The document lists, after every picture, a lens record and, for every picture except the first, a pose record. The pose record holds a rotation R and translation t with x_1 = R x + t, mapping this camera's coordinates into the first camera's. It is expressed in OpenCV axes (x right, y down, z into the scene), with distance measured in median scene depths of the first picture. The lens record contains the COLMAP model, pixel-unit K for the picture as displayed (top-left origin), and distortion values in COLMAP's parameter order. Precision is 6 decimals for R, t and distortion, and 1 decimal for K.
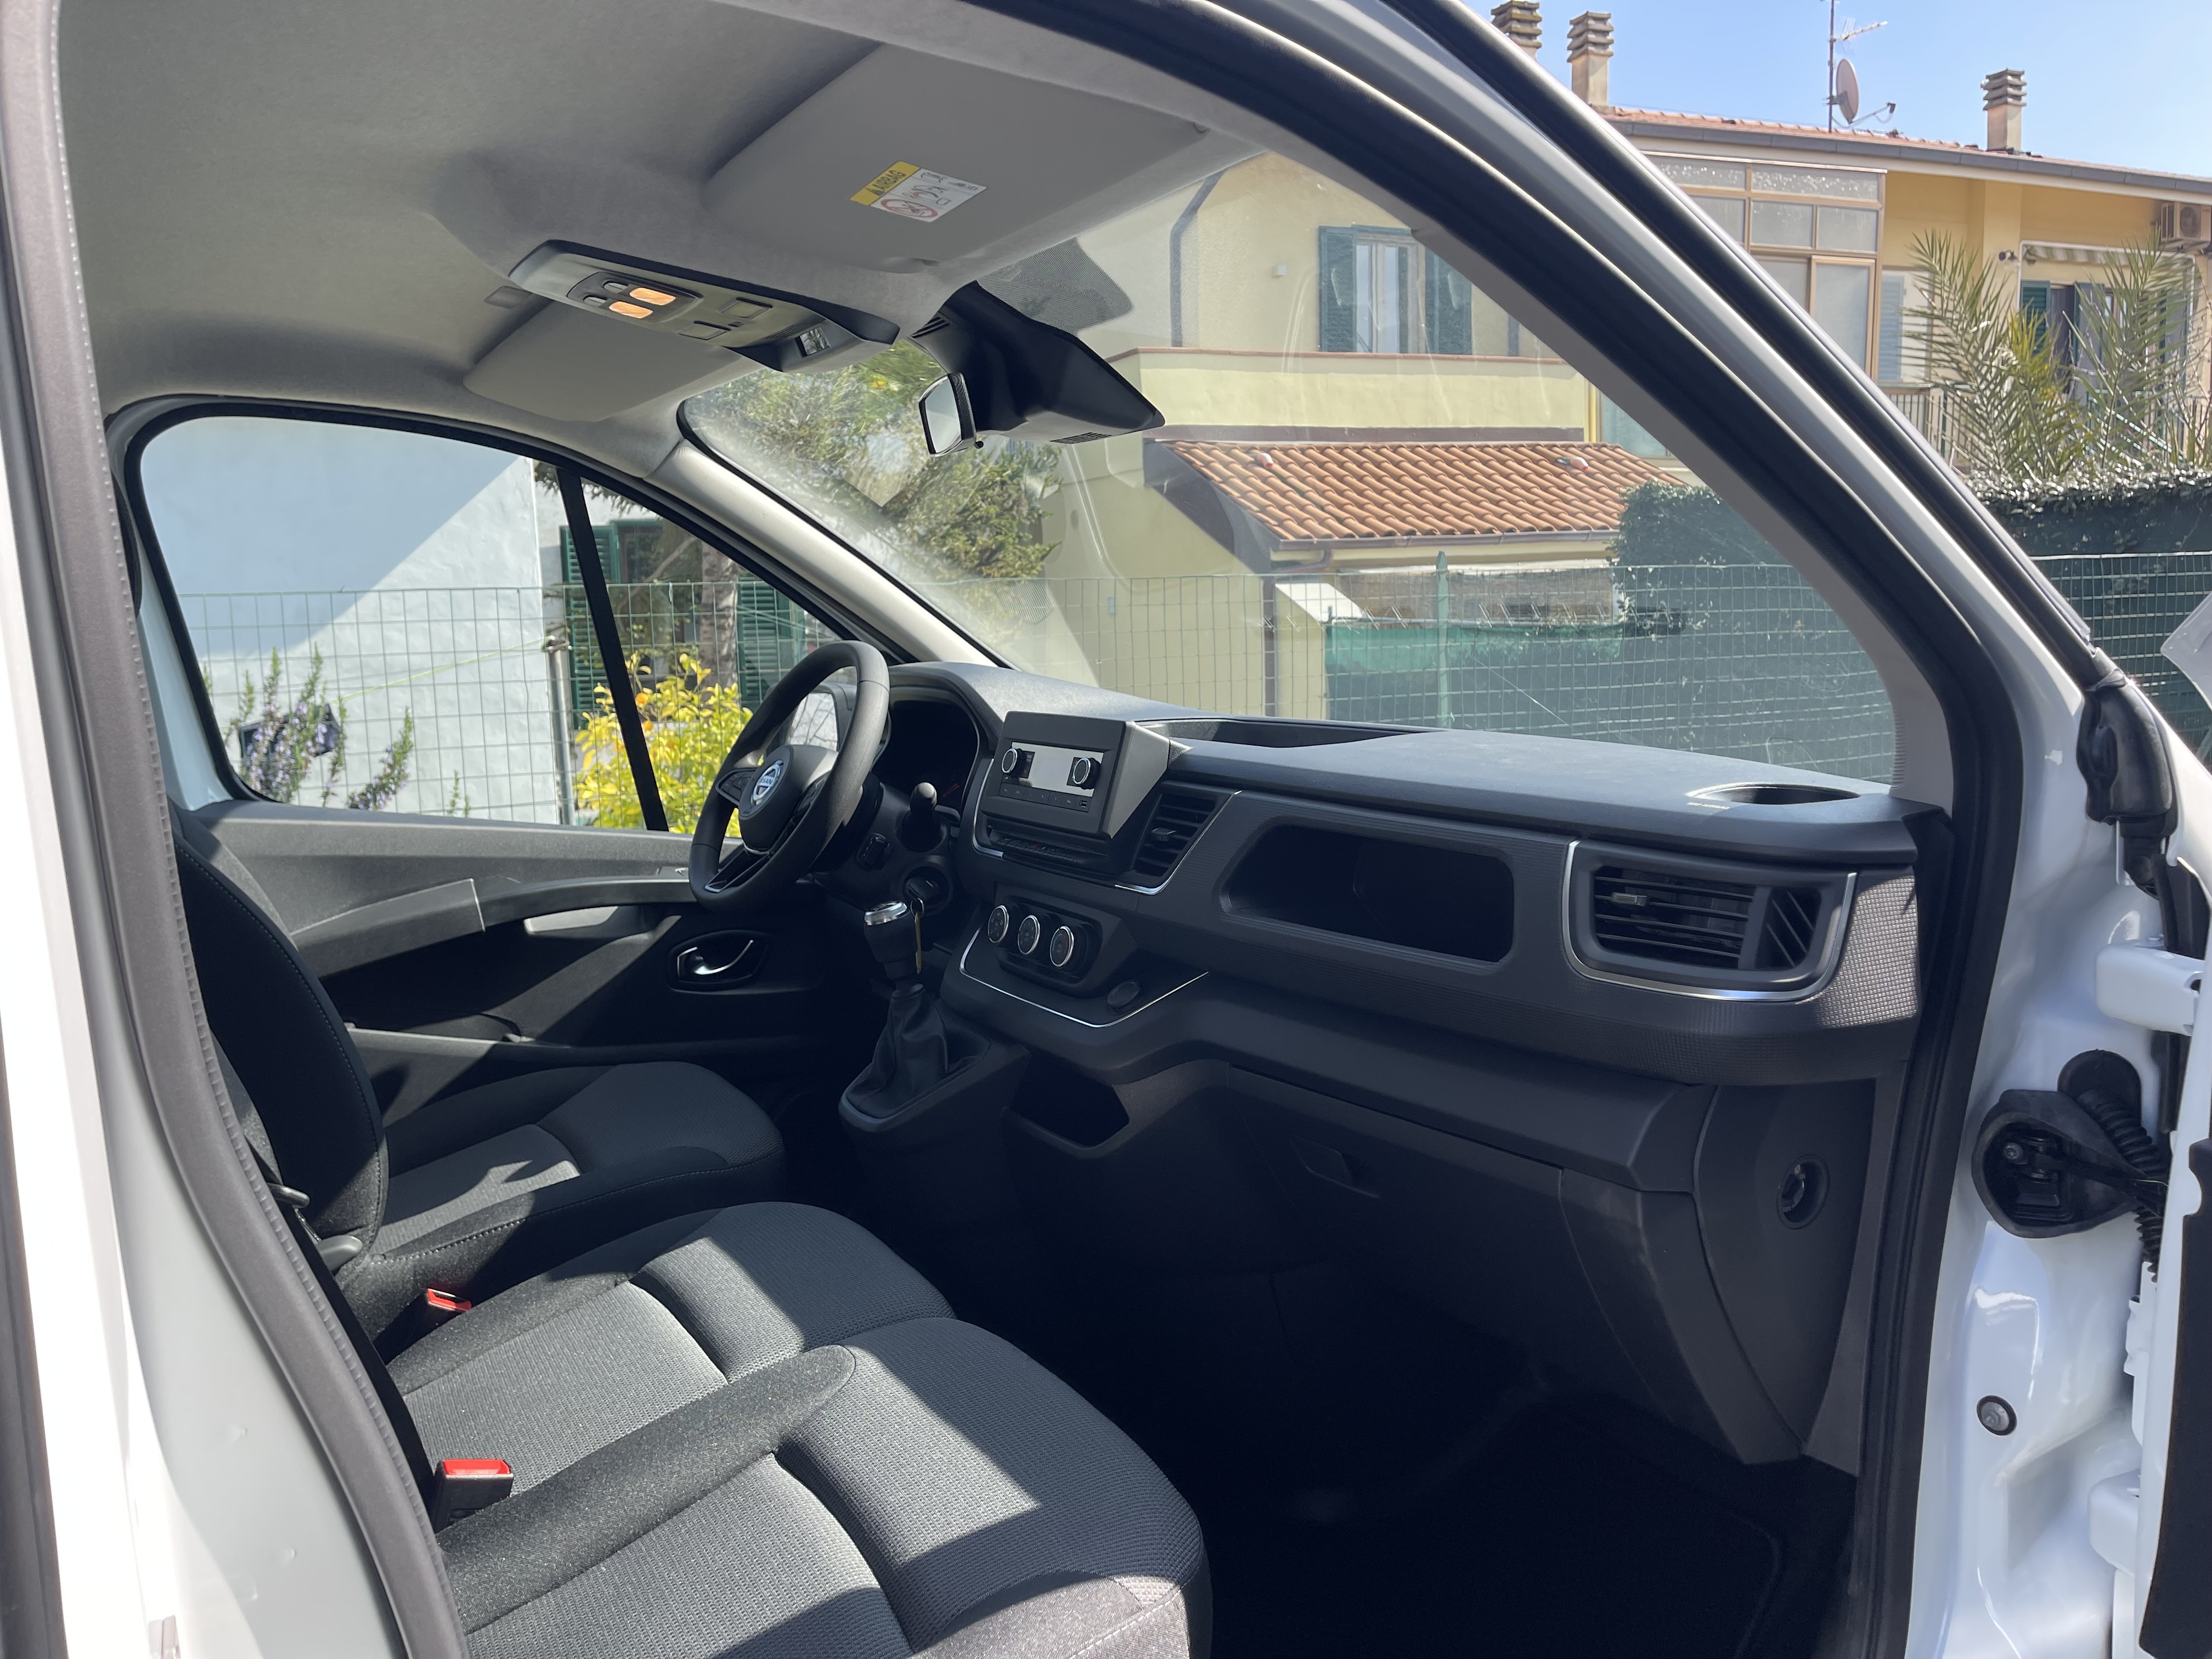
lens RADIAL K [[1673.8, 0, 1106.0], [0, 1673.8, 829.5], [0, 0, 1]] dist [0.084120, -0.100757]
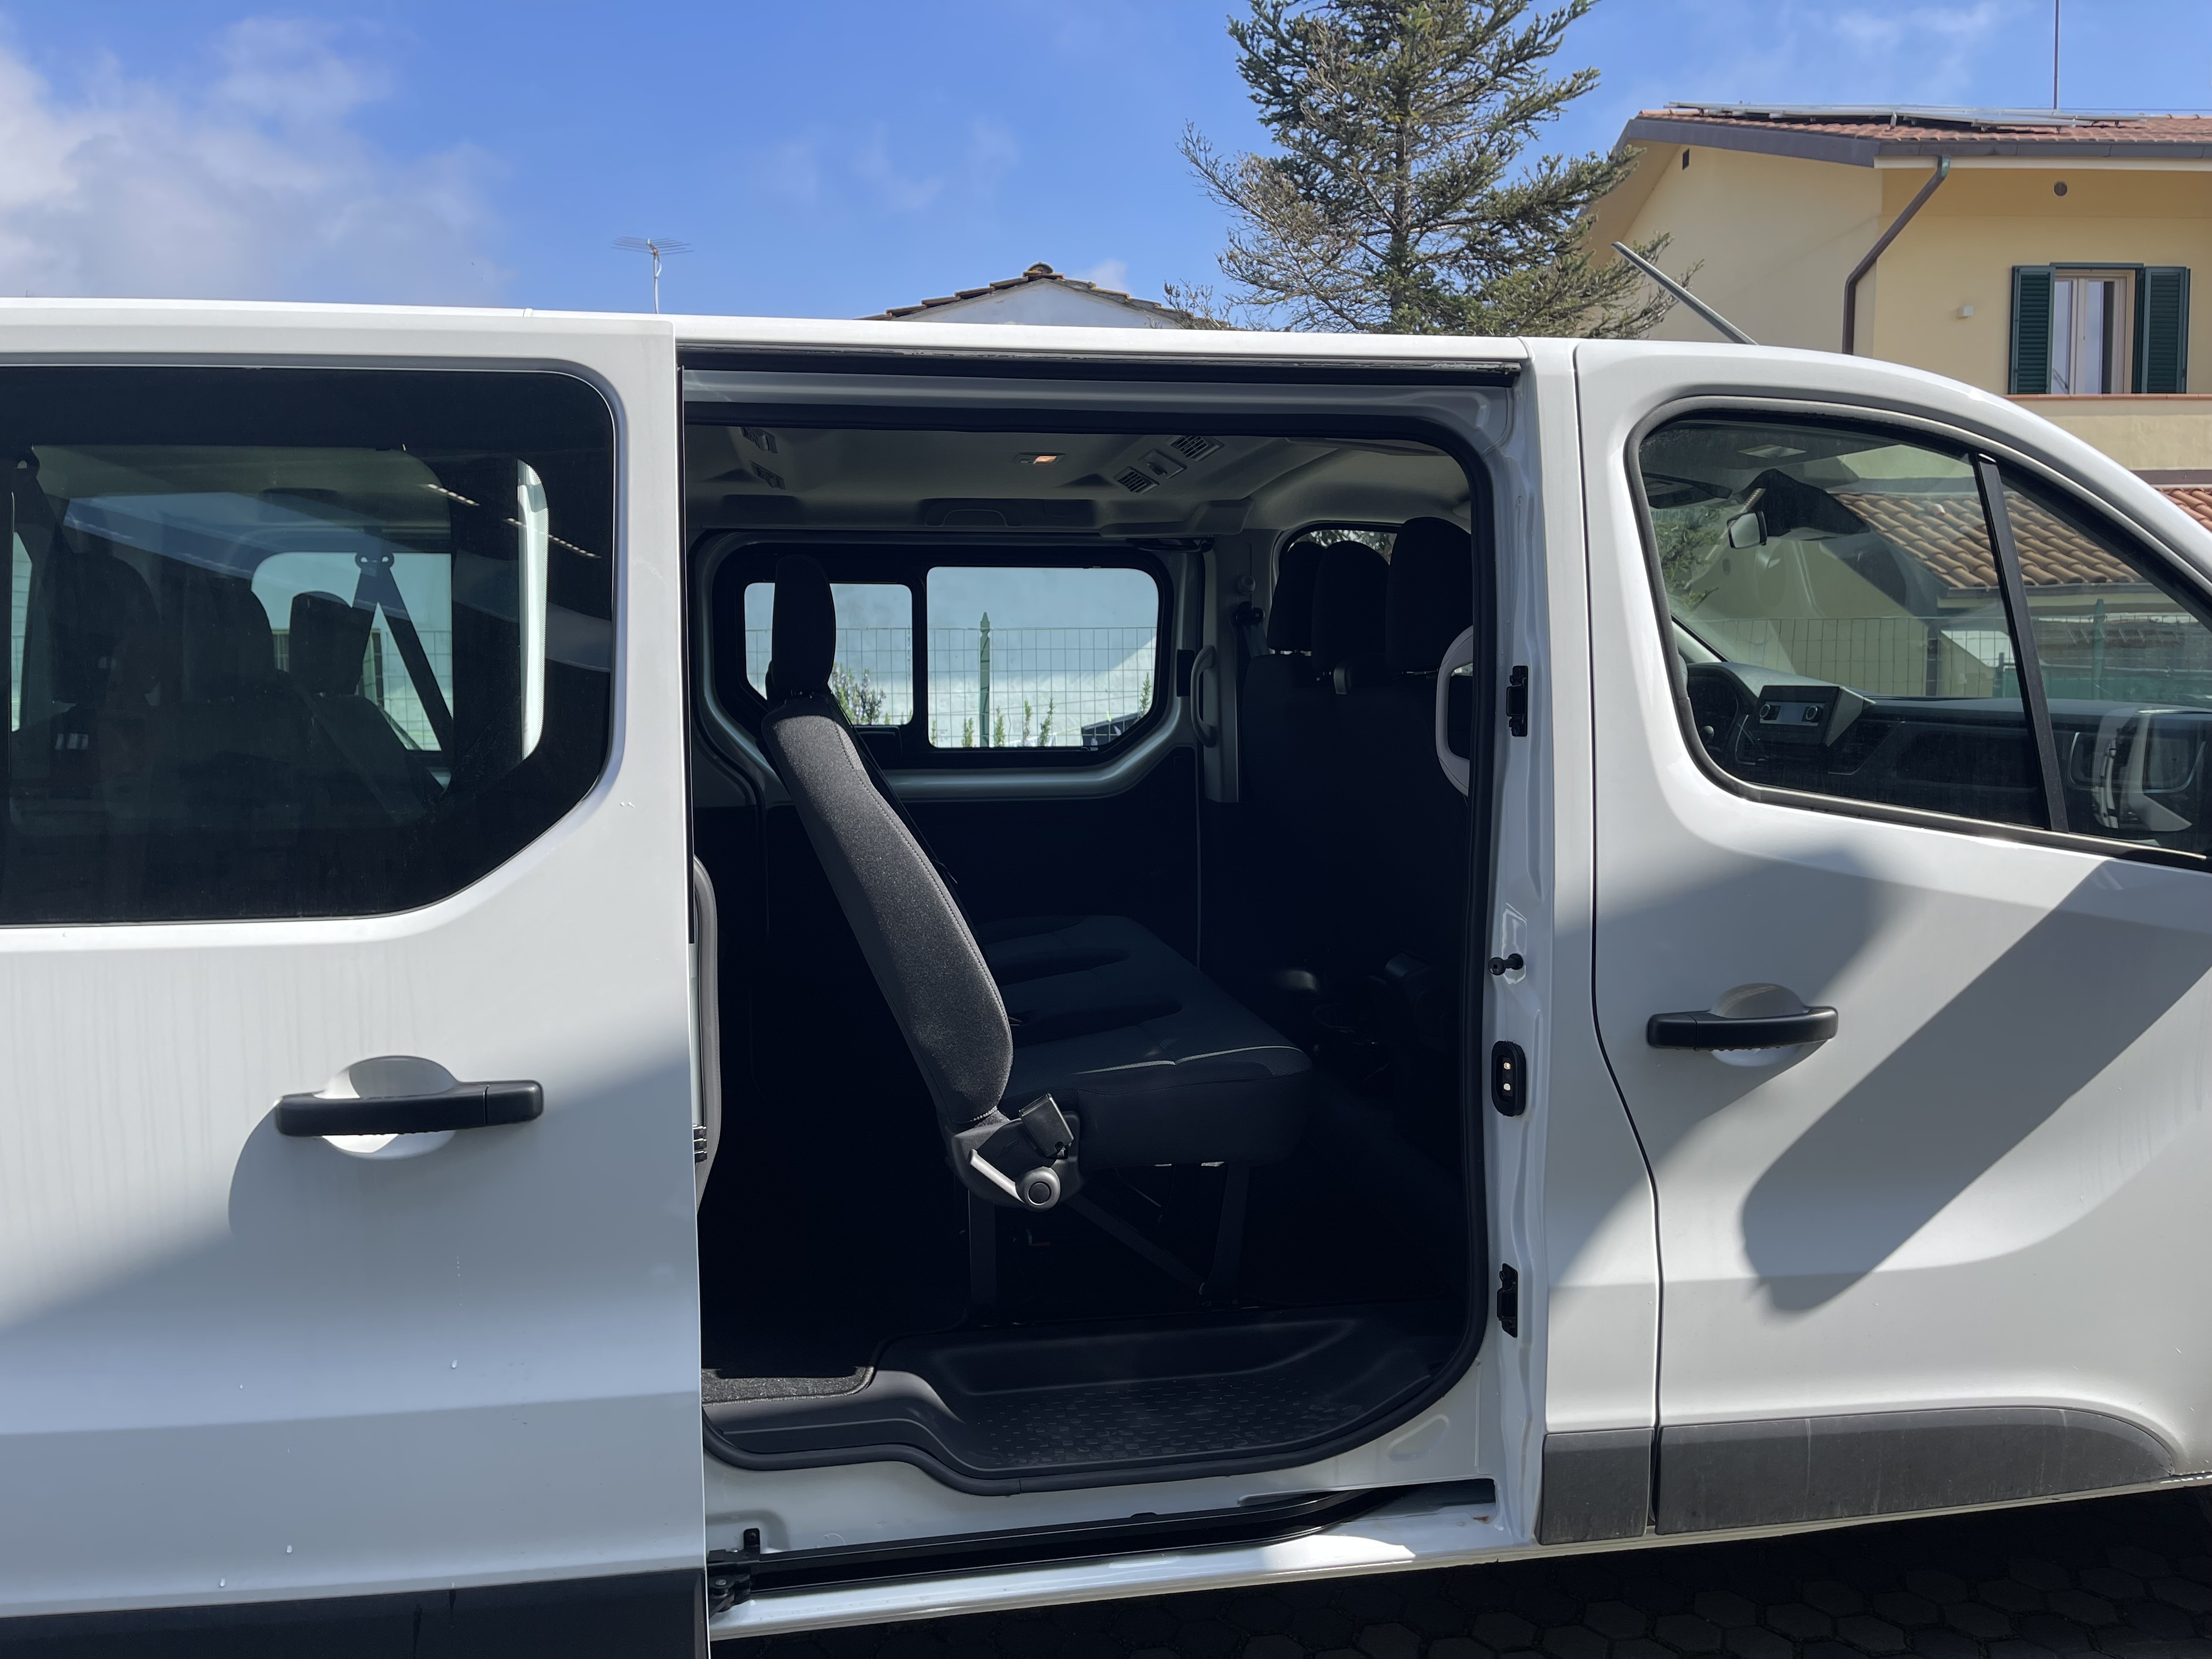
lens RADIAL K [[1673.8, 0, 1106.0], [0, 1673.8, 829.5], [0, 0, 1]] dist [0.084120, -0.100757]
pose [[0.937059, 0.048707, -0.345756, -0.012840], [-0.058600, 0.998116, -0.018208, 0.024529], [0.344218, 0.037323, 0.938148, -0.147378]]
